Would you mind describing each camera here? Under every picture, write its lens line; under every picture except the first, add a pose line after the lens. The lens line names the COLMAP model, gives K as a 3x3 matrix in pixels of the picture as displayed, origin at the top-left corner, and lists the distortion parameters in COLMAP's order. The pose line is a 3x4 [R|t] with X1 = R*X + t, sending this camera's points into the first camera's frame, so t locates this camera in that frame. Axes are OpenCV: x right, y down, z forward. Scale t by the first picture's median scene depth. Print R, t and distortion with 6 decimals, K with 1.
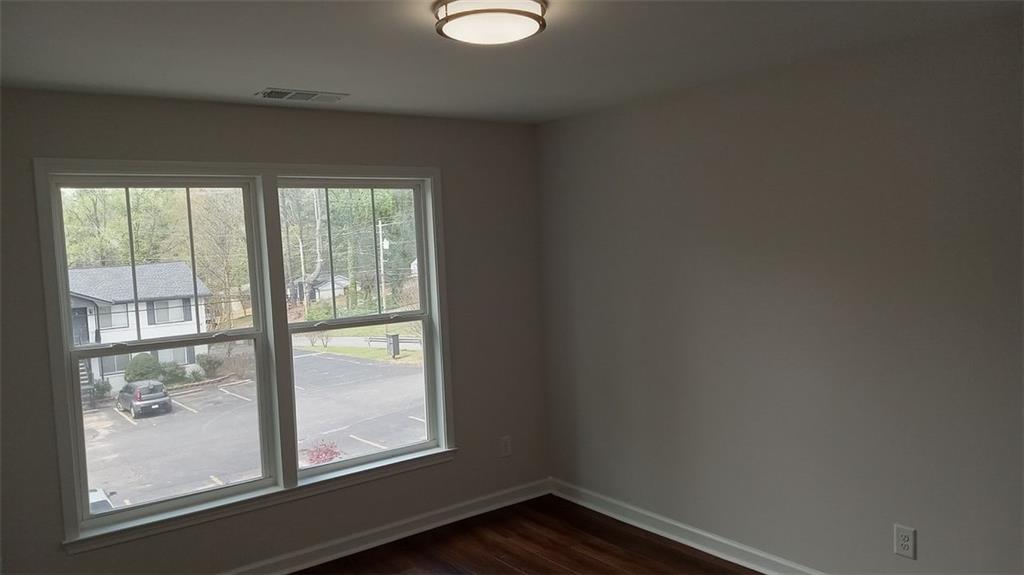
lens RADIAL K [[763.3, 0, 505.4], [0, 763.3, 291.1], [0, 0, 1]] dist [0.019469, -0.033833]
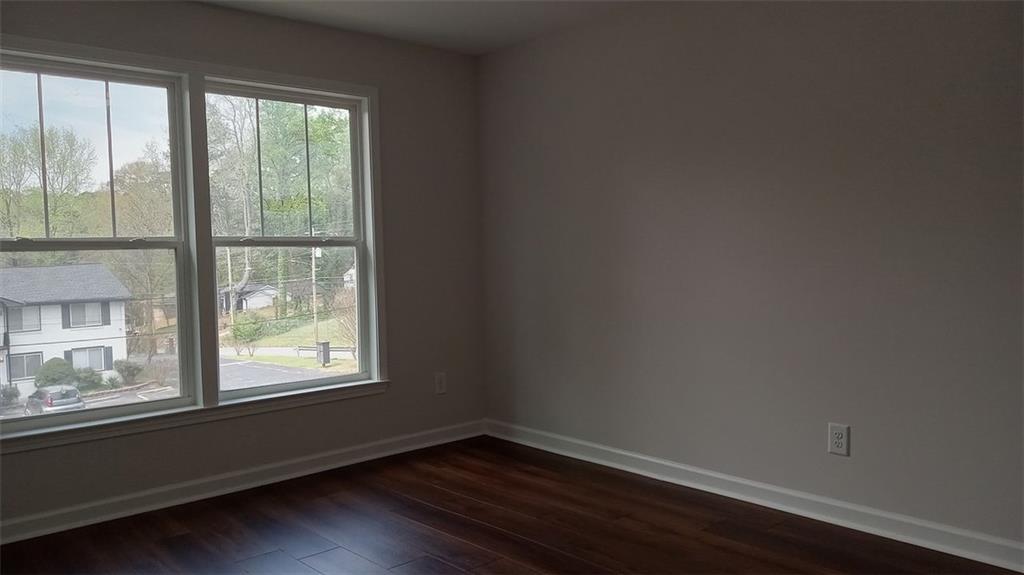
lens RADIAL K [[763.3, 0, 506.5], [0, 763.3, 286.9], [0, 0, 1]] dist [0.019469, -0.033833]
pose [[0.996011, 0.018550, 0.087280, -0.002733], [-0.016505, 0.999574, -0.024087, 0.107551], [-0.087690, 0.022551, 0.995893, 0.022040]]
